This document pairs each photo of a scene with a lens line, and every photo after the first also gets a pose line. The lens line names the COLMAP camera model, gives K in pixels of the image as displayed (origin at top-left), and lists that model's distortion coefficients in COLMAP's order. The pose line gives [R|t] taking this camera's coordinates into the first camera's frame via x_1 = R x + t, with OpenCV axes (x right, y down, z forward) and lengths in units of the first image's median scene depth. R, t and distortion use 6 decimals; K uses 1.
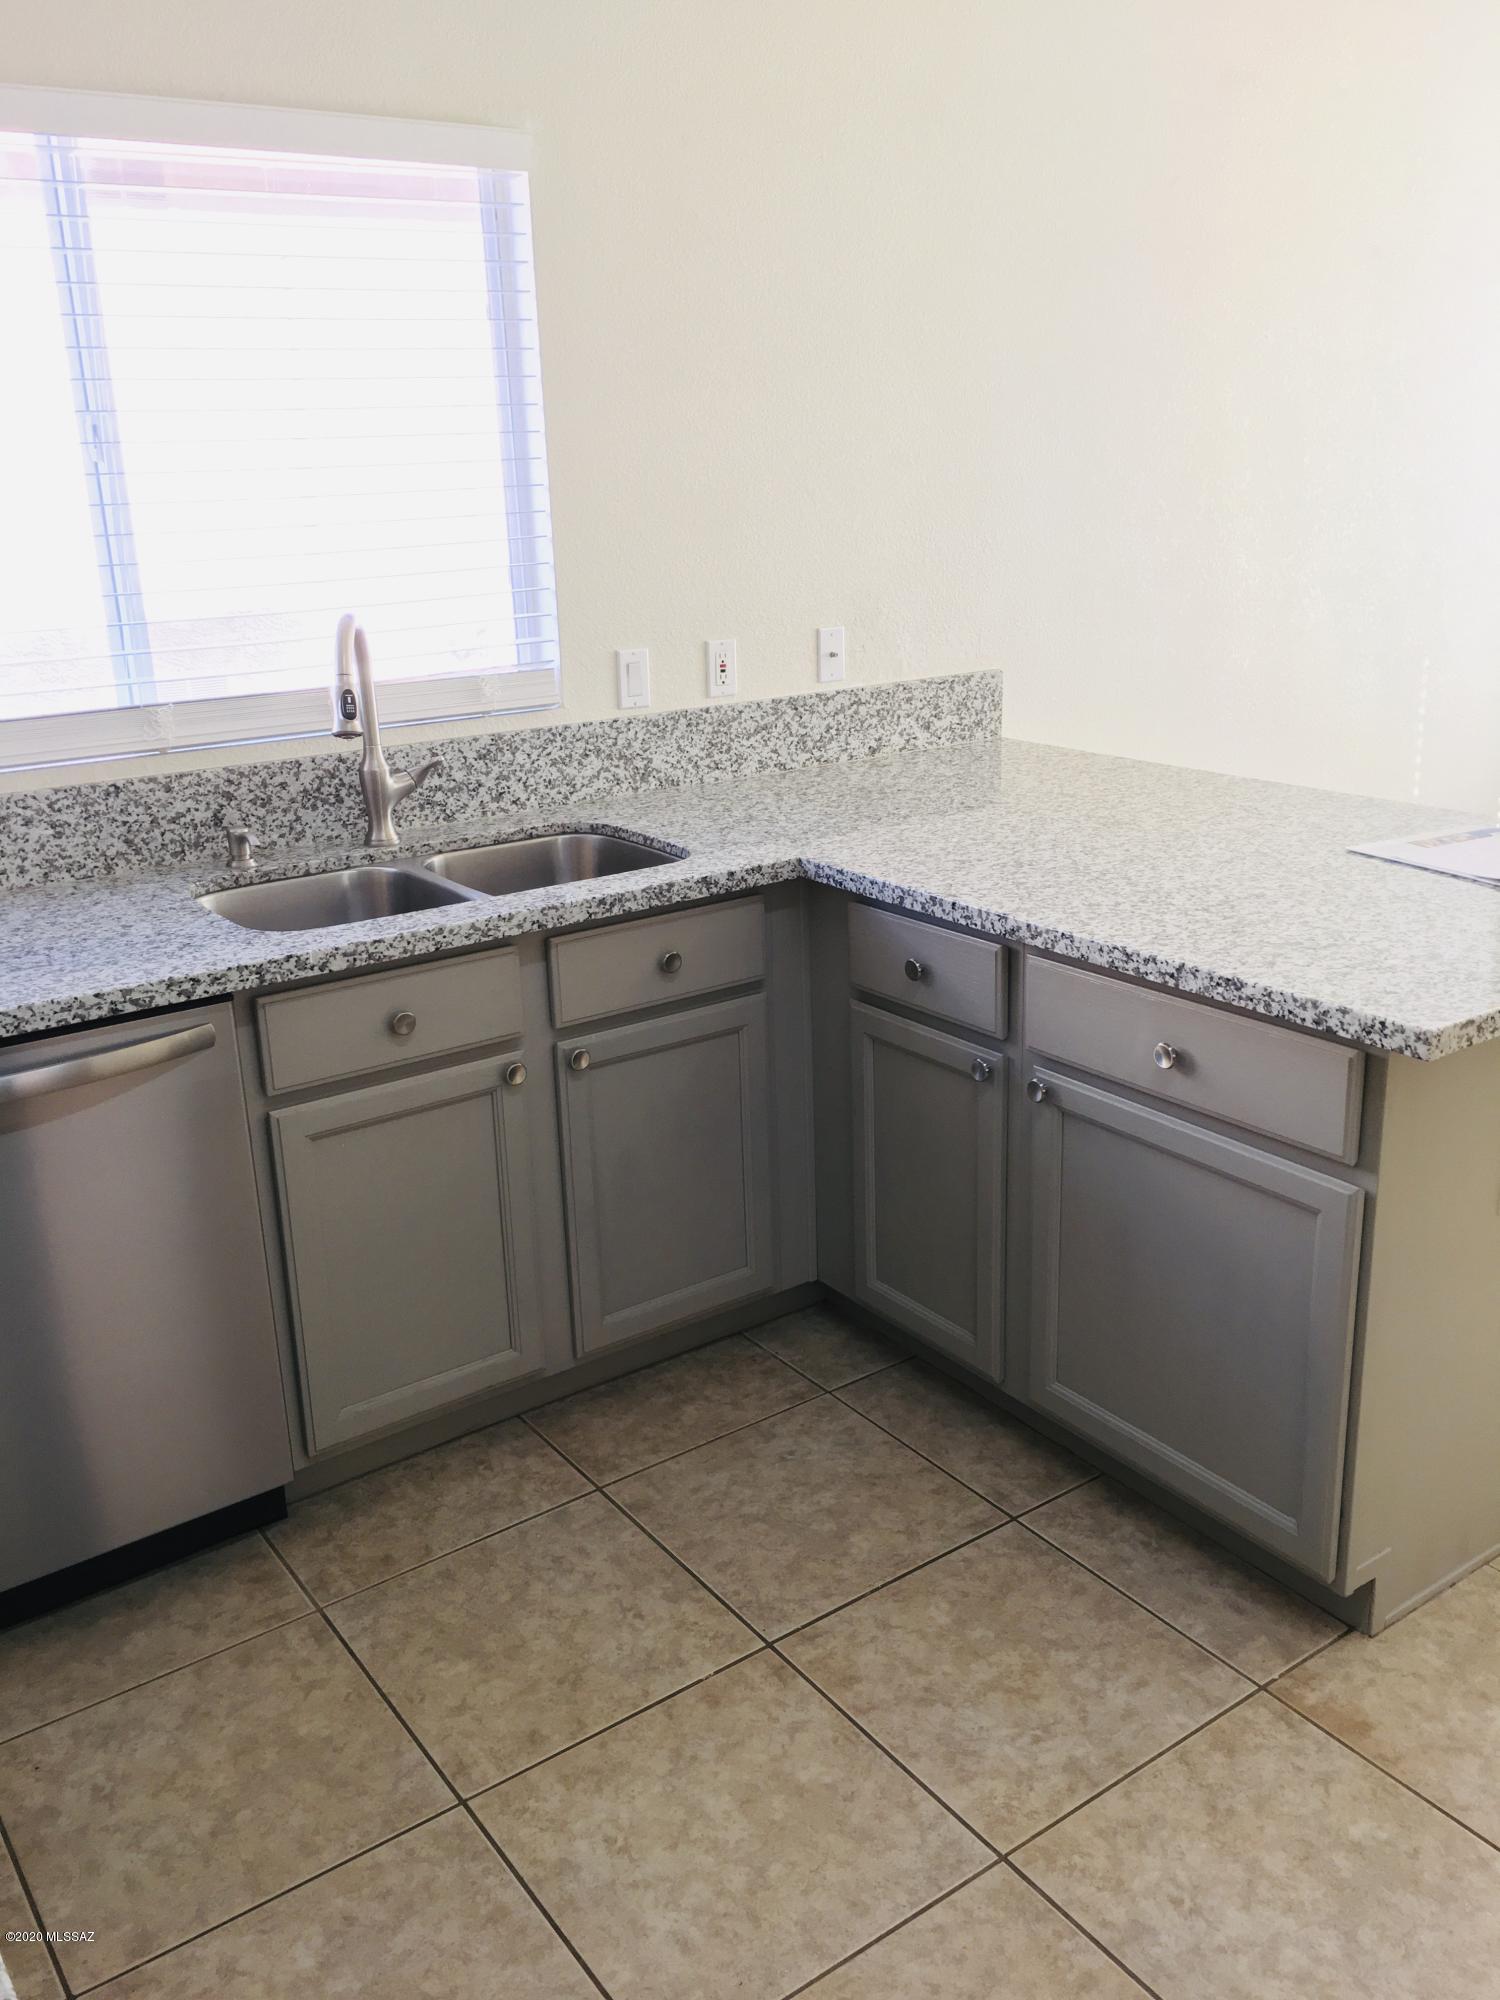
lens RADIAL K [[1690.1, 0, 770.6], [0, 1690.1, 983.4], [0, 0, 1]] dist [0.073646, -0.091341]
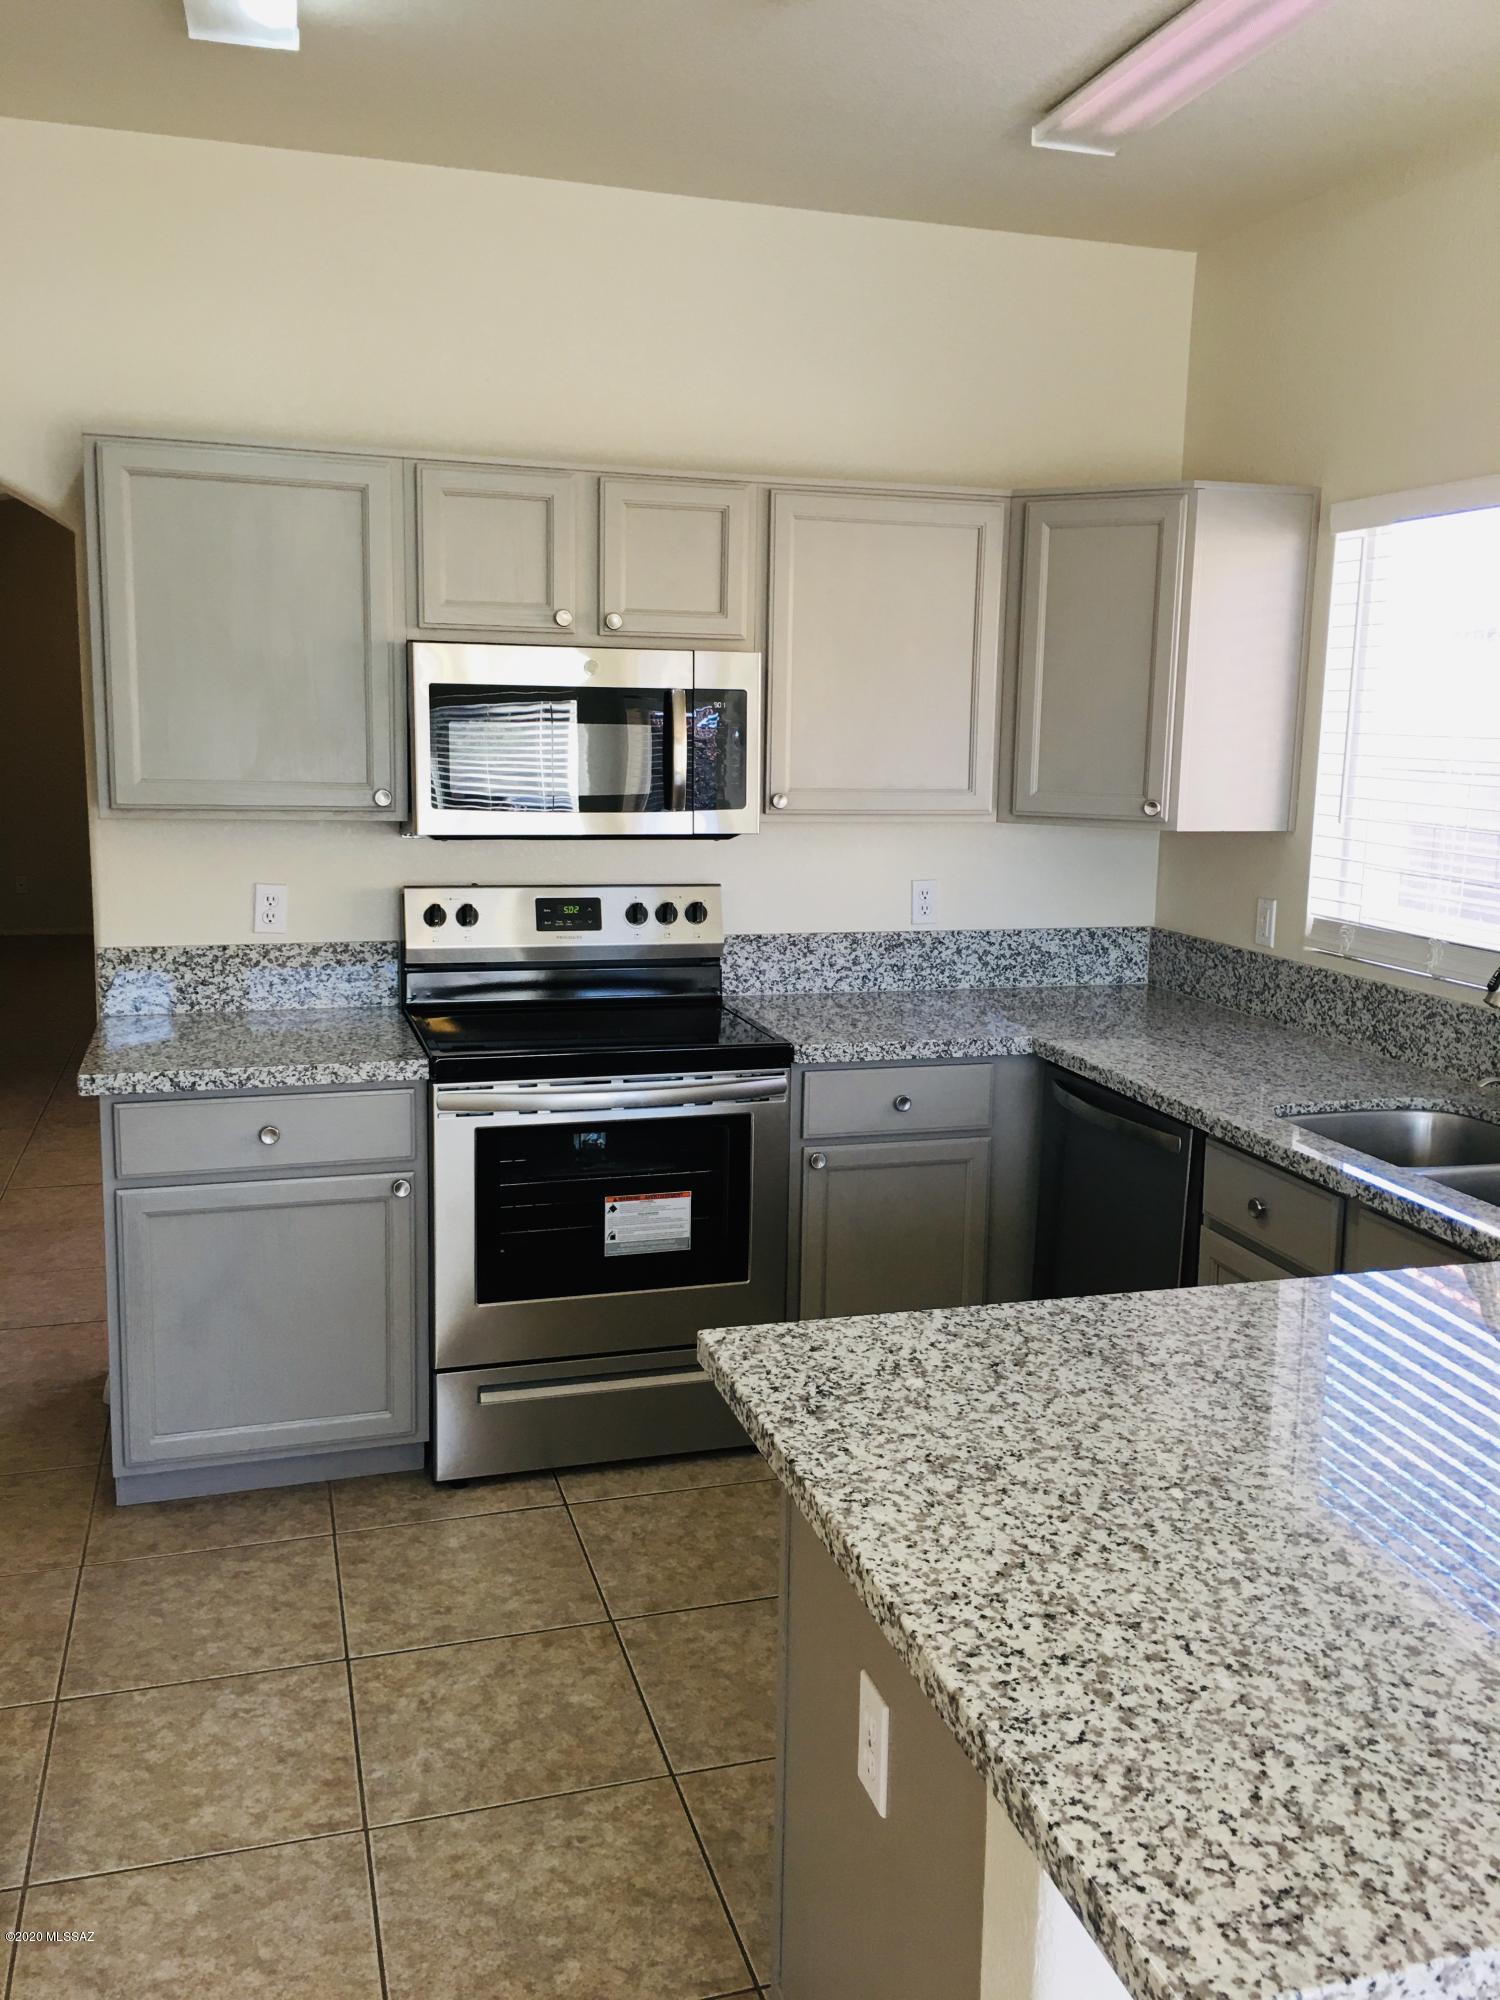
lens RADIAL K [[1690.1, 0, 765.3], [0, 1690.1, 985.4], [0, 0, 1]] dist [0.073646, -0.091341]
pose [[-0.323166, 0.172786, -0.930435, 0.925486], [-0.293546, 0.916392, 0.272135, -0.324911], [0.899664, 0.361070, -0.245426, 0.869843]]
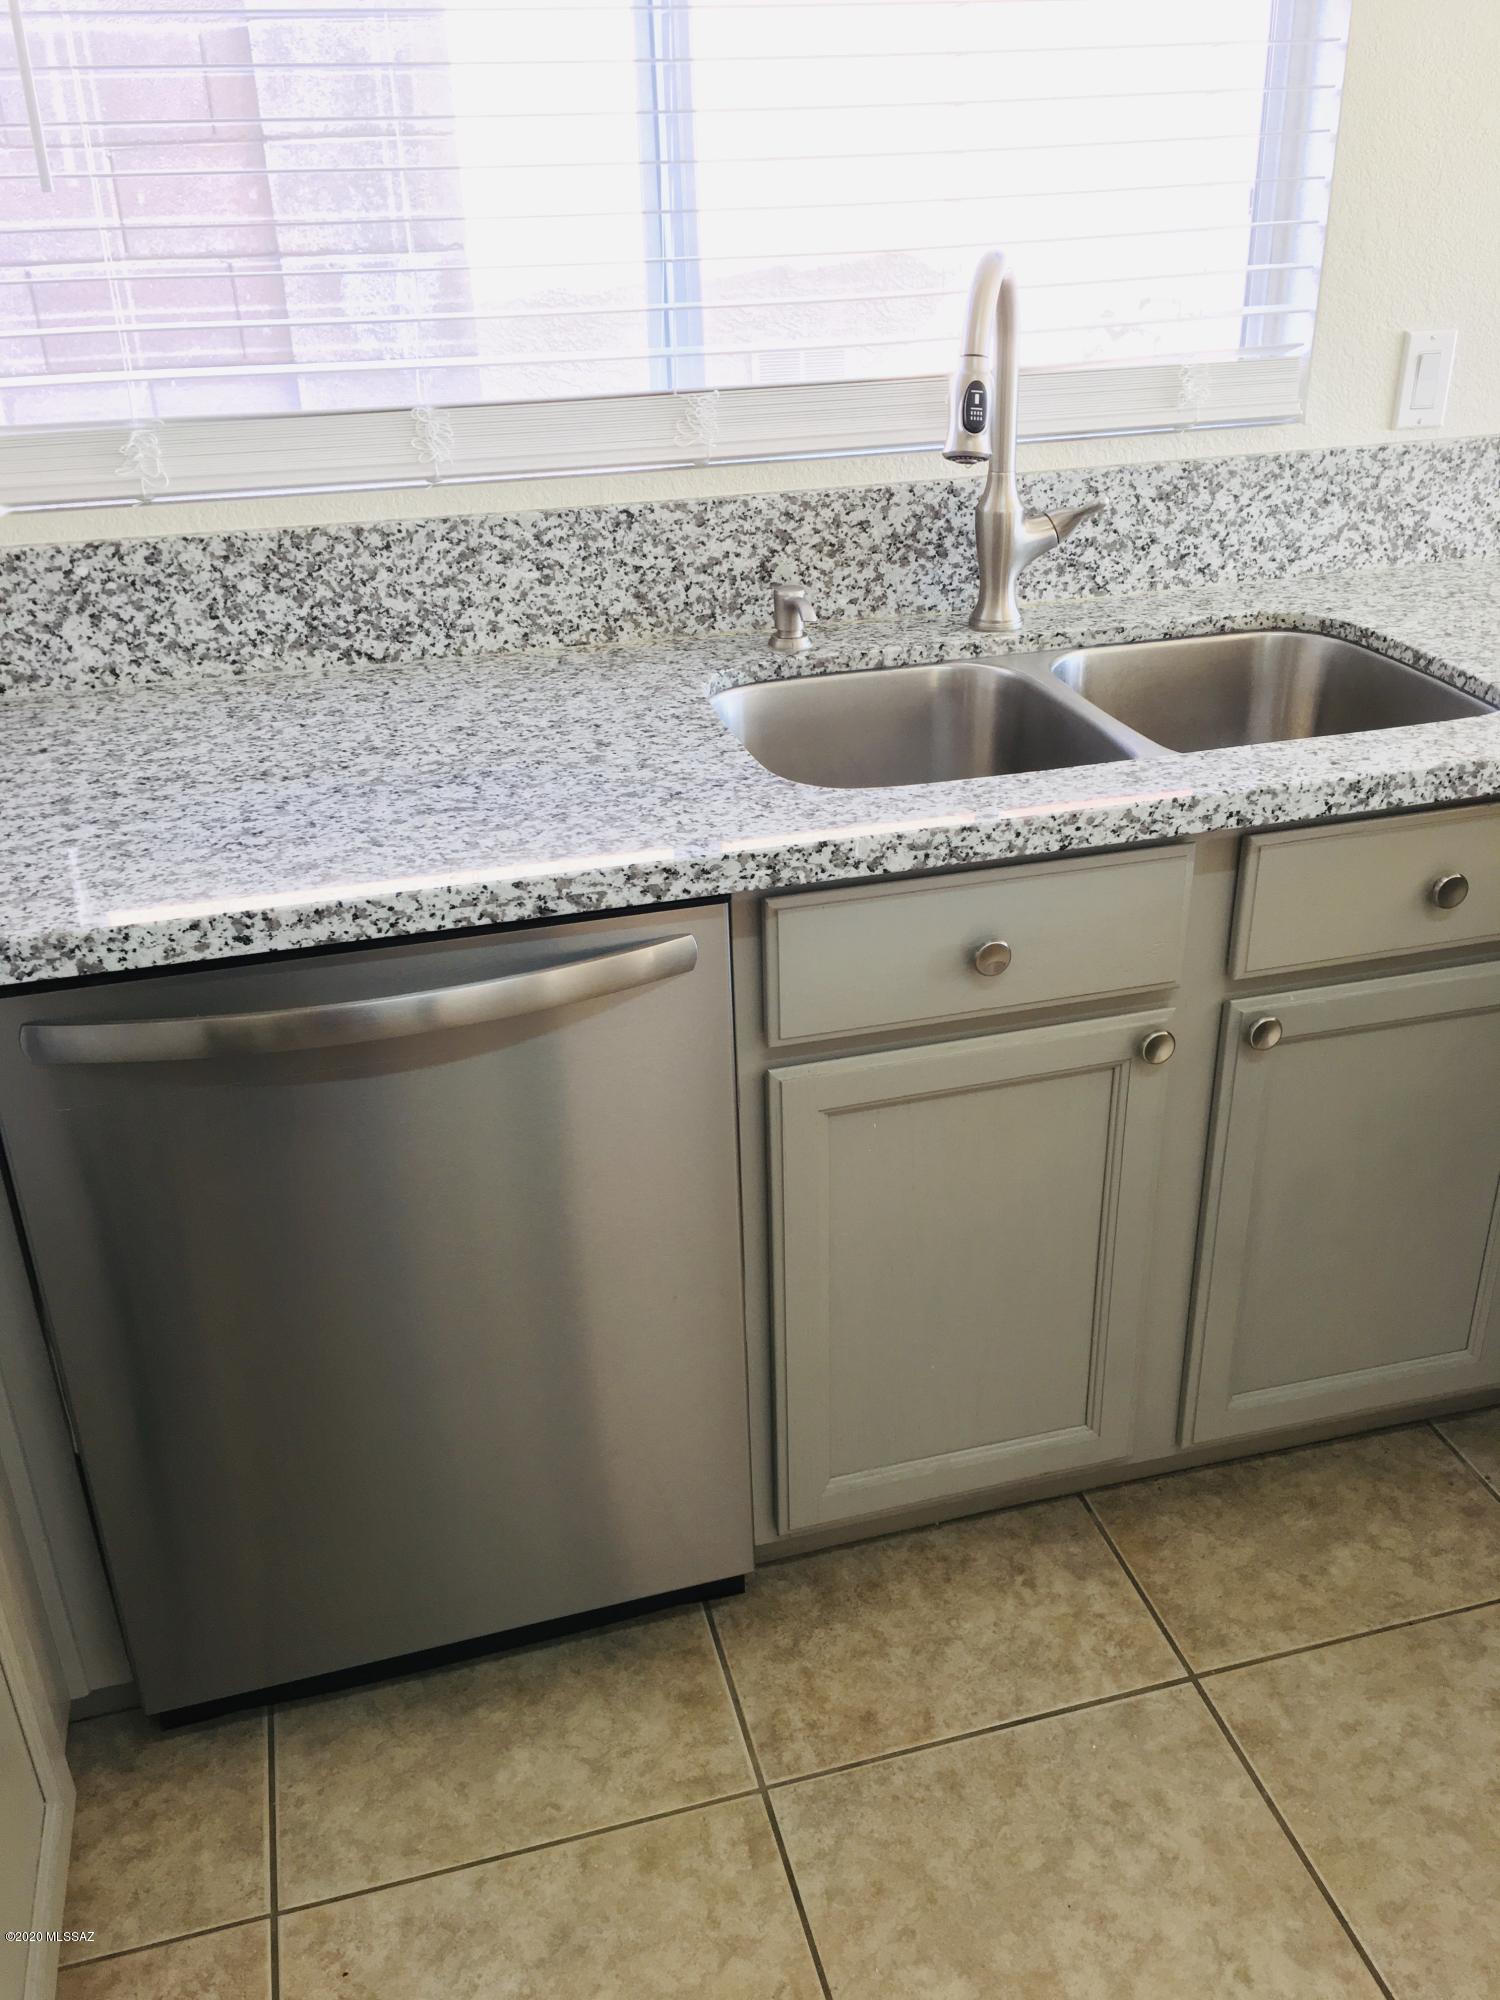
lens RADIAL K [[1690.1, 0, 772.5], [0, 1690.1, 972.7], [0, 0, 1]] dist [0.073646, -0.091341]
pose [[0.936991, 0.162260, -0.309387, -0.094139], [-0.108465, 0.976947, 0.183874, -0.070474], [0.332090, -0.138730, 0.932990, 0.377247]]
